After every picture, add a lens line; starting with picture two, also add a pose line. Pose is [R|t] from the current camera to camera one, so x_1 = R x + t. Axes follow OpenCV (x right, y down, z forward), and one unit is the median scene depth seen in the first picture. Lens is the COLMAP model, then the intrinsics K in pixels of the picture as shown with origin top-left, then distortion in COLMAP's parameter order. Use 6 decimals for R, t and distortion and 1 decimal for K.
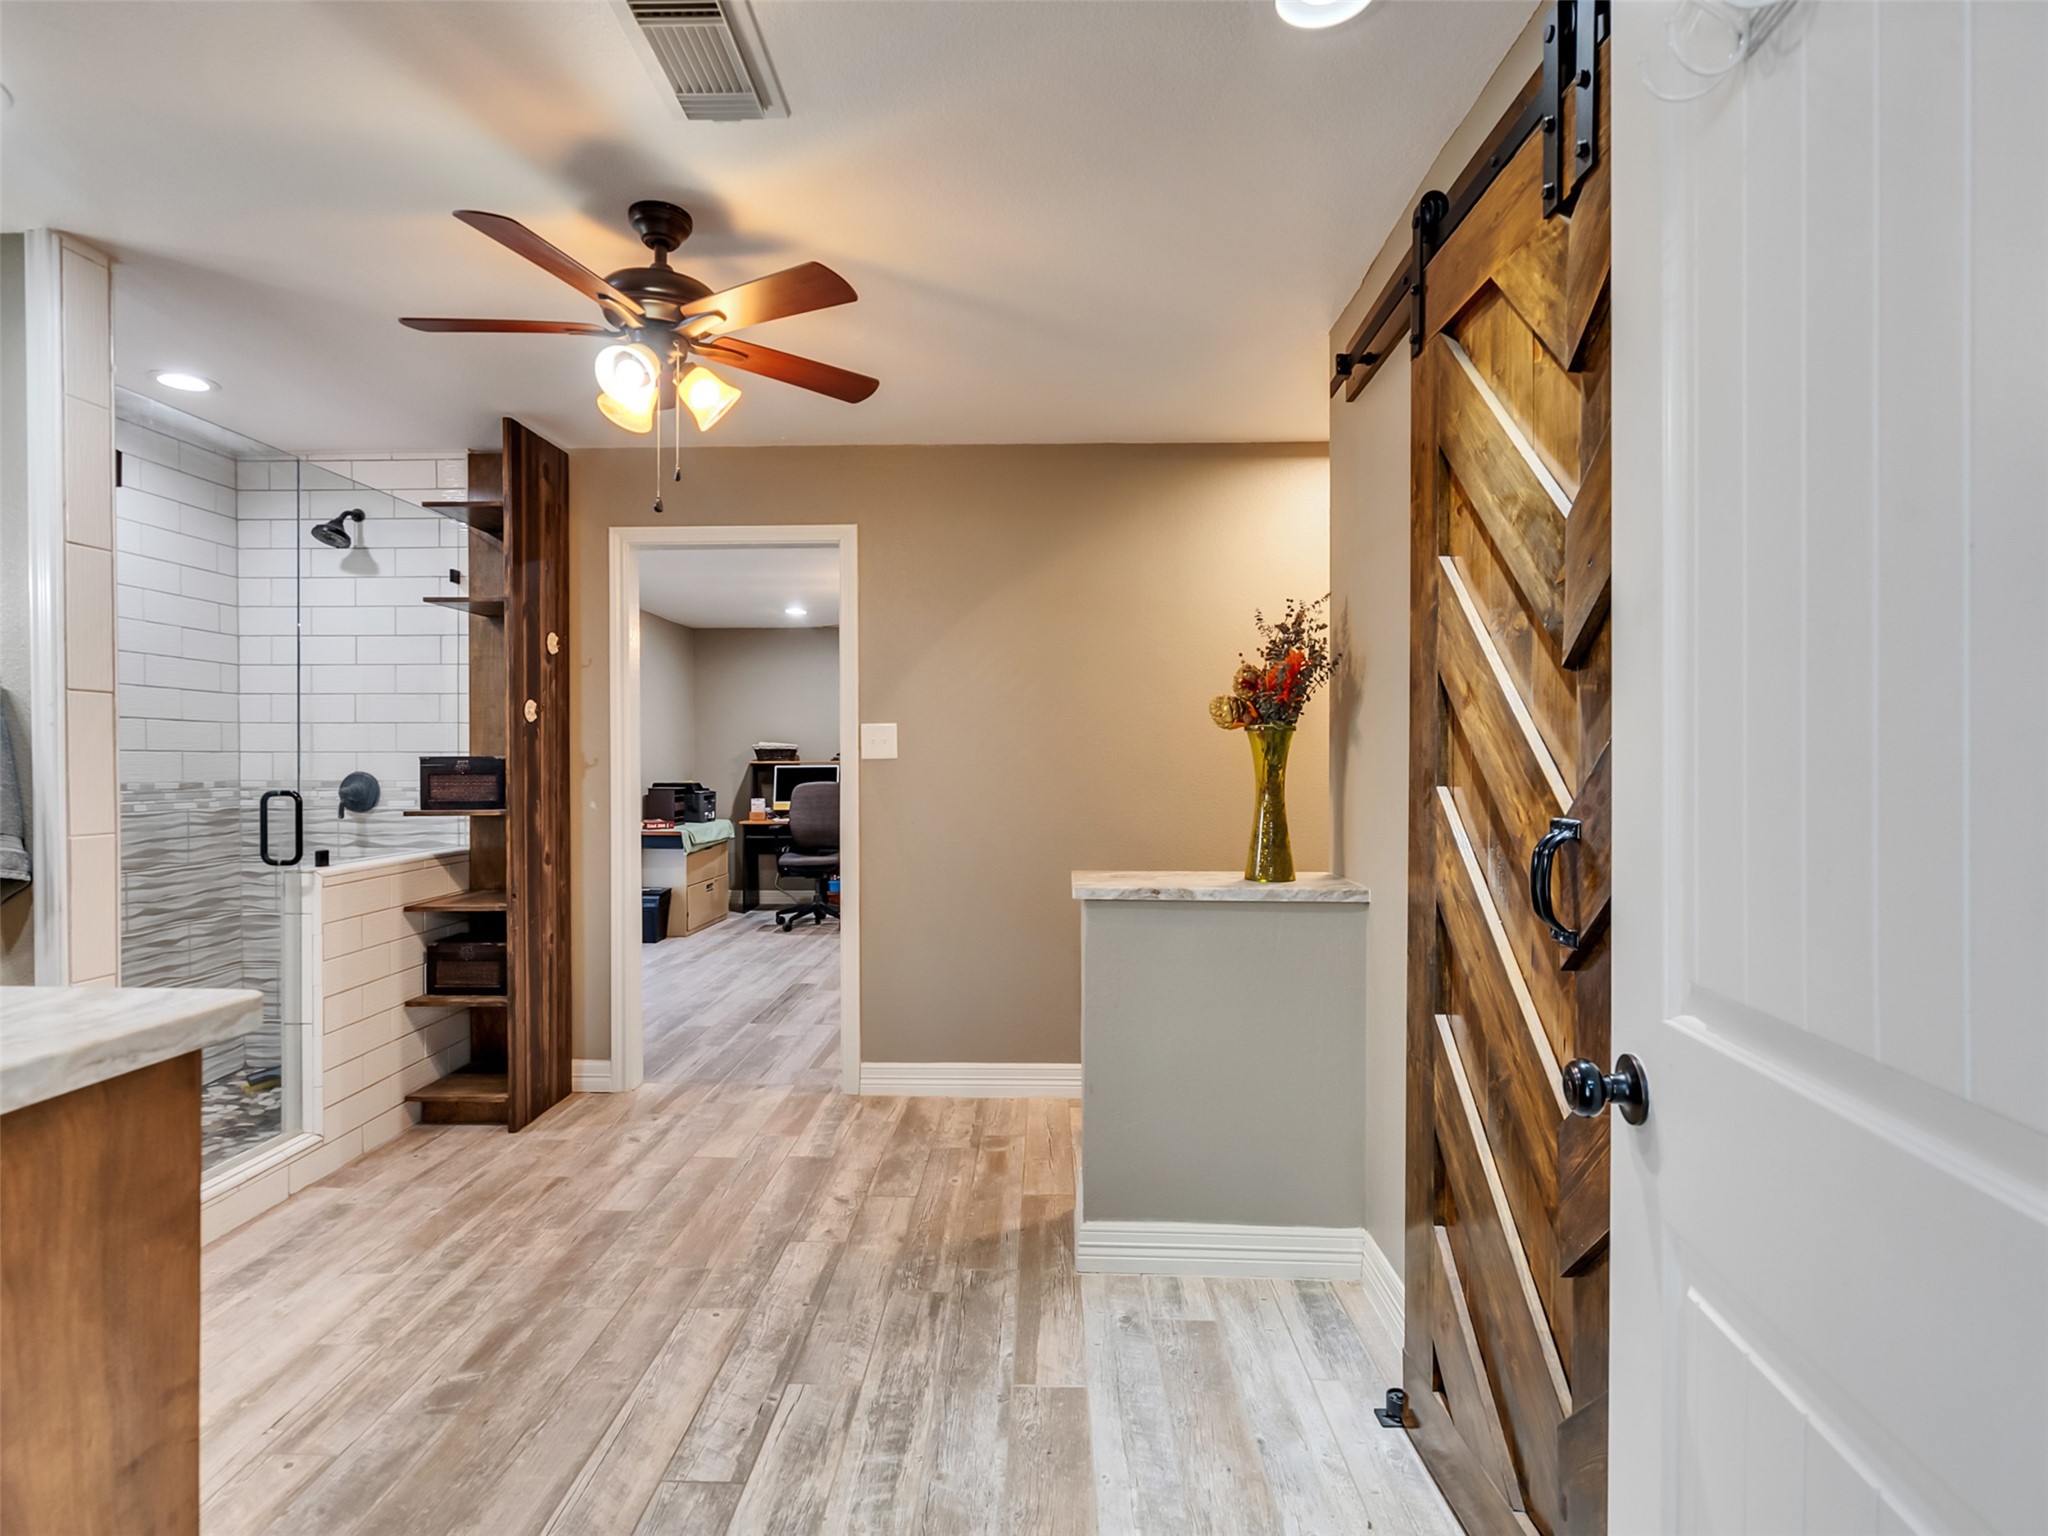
lens RADIAL K [[1055.0, 0, 1010.0], [0, 1055.0, 766.1], [0, 0, 1]] dist [-0.000286, 0.001963]
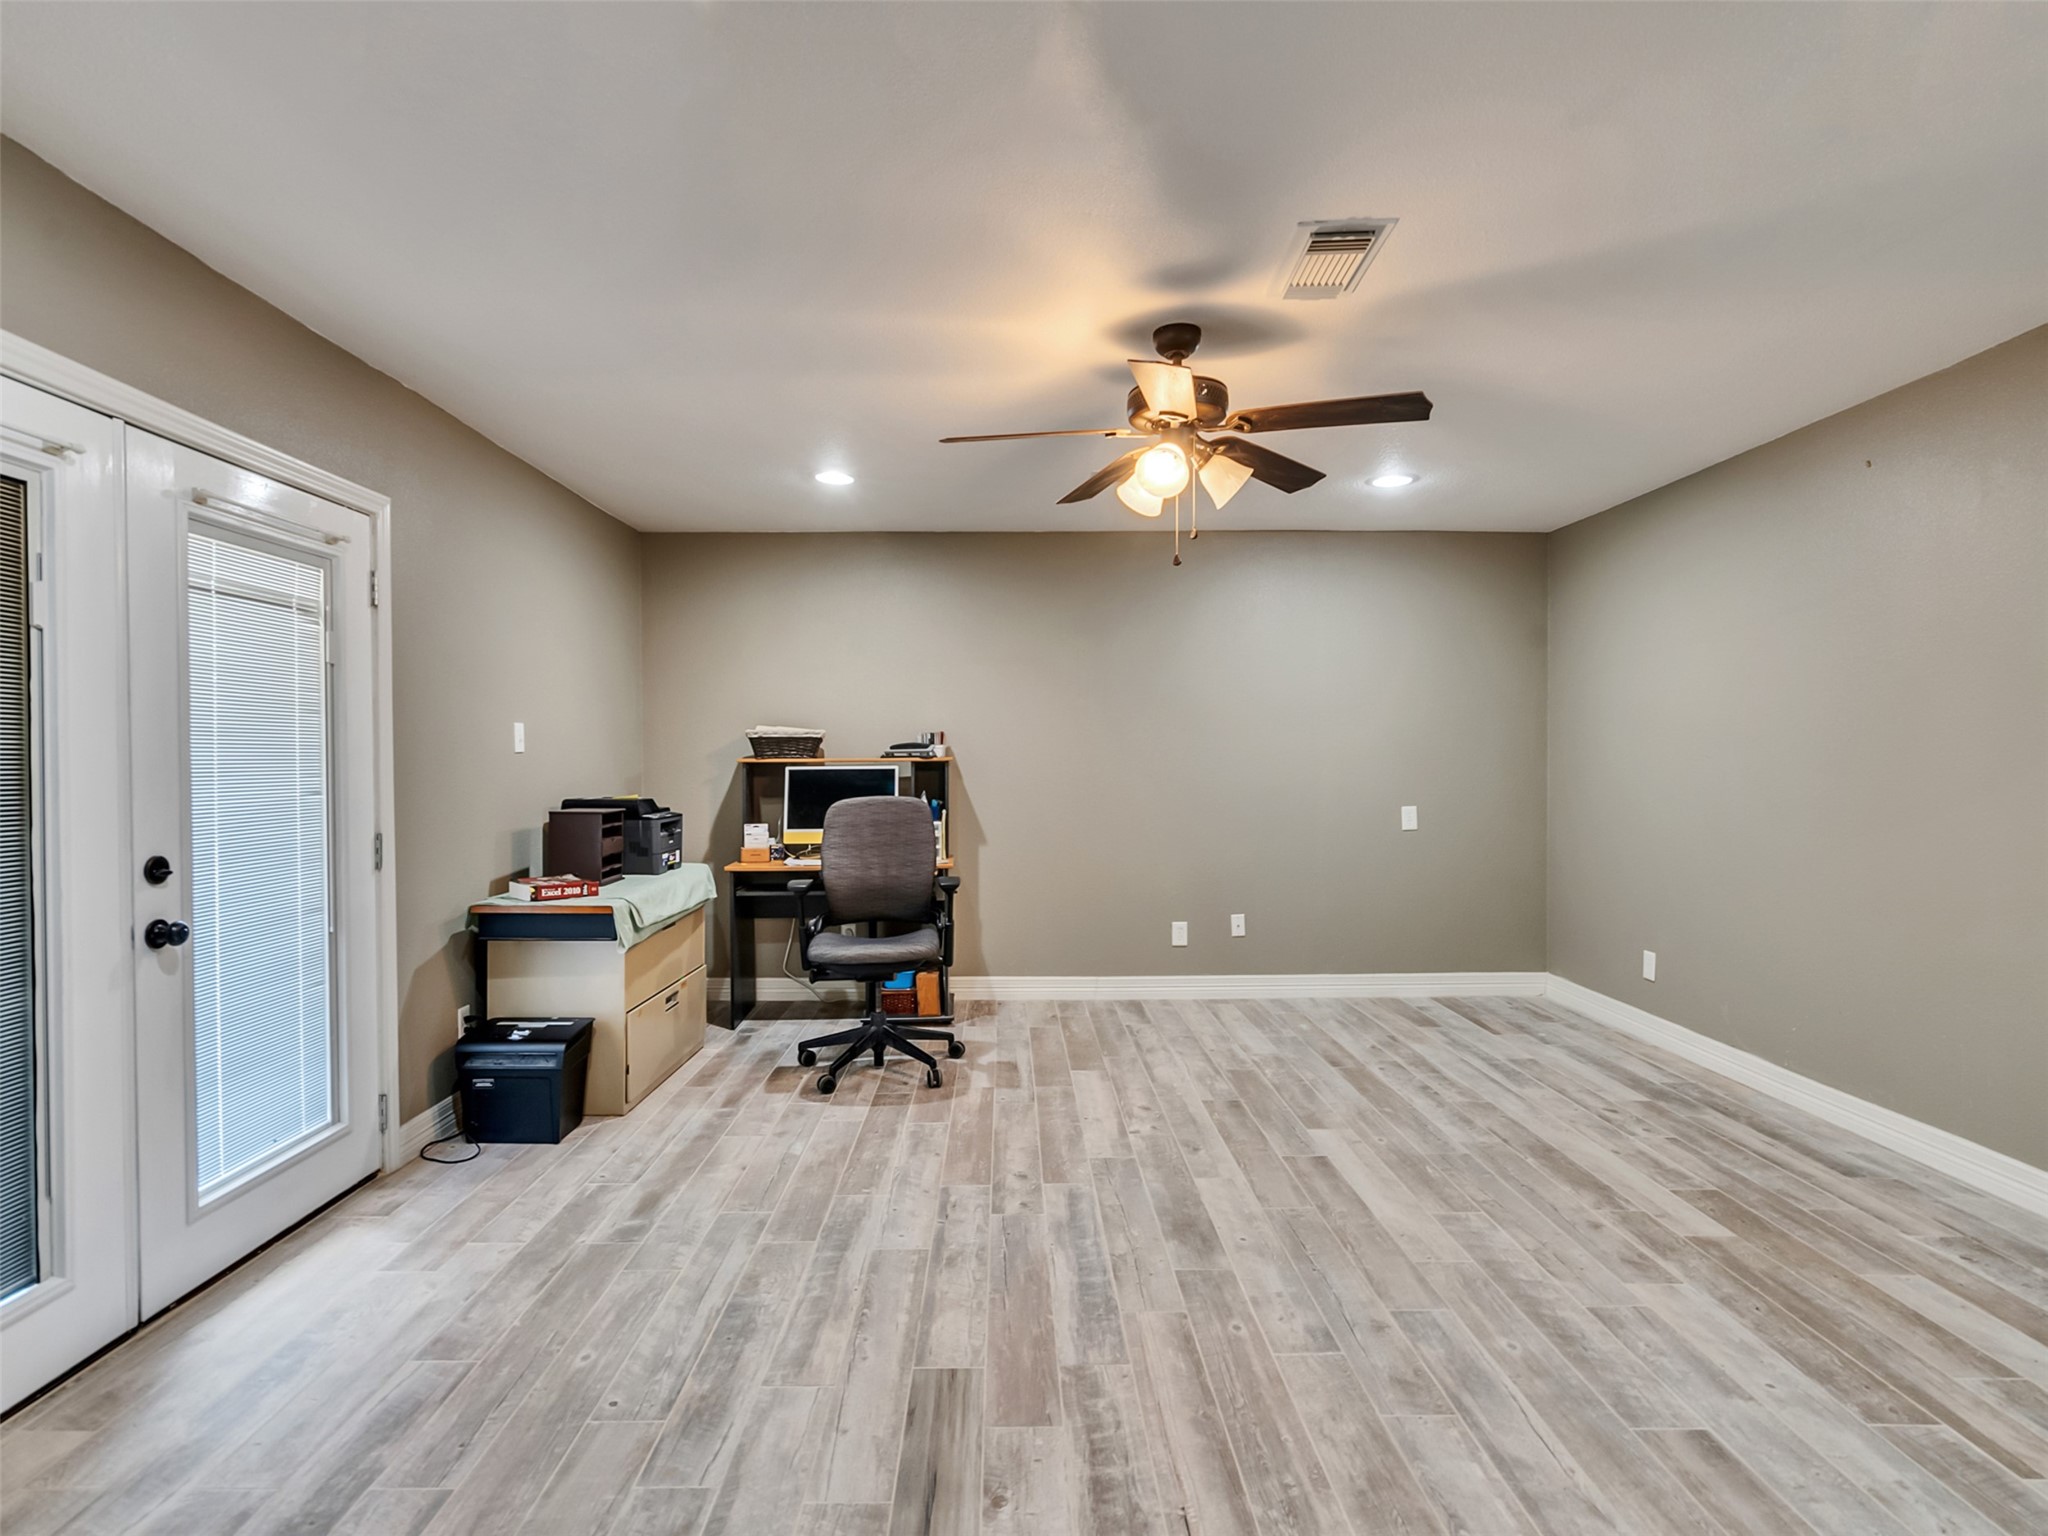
lens RADIAL K [[1055.0, 0, 1010.0], [0, 1055.0, 766.1], [0, 0, 1]] dist [-0.000286, 0.001963]
pose [[0.999307, -0.005988, 0.036747, -0.126495], [0.005894, 0.999979, 0.002680, -0.001258], [-0.036762, -0.002462, 0.999321, 0.439454]]
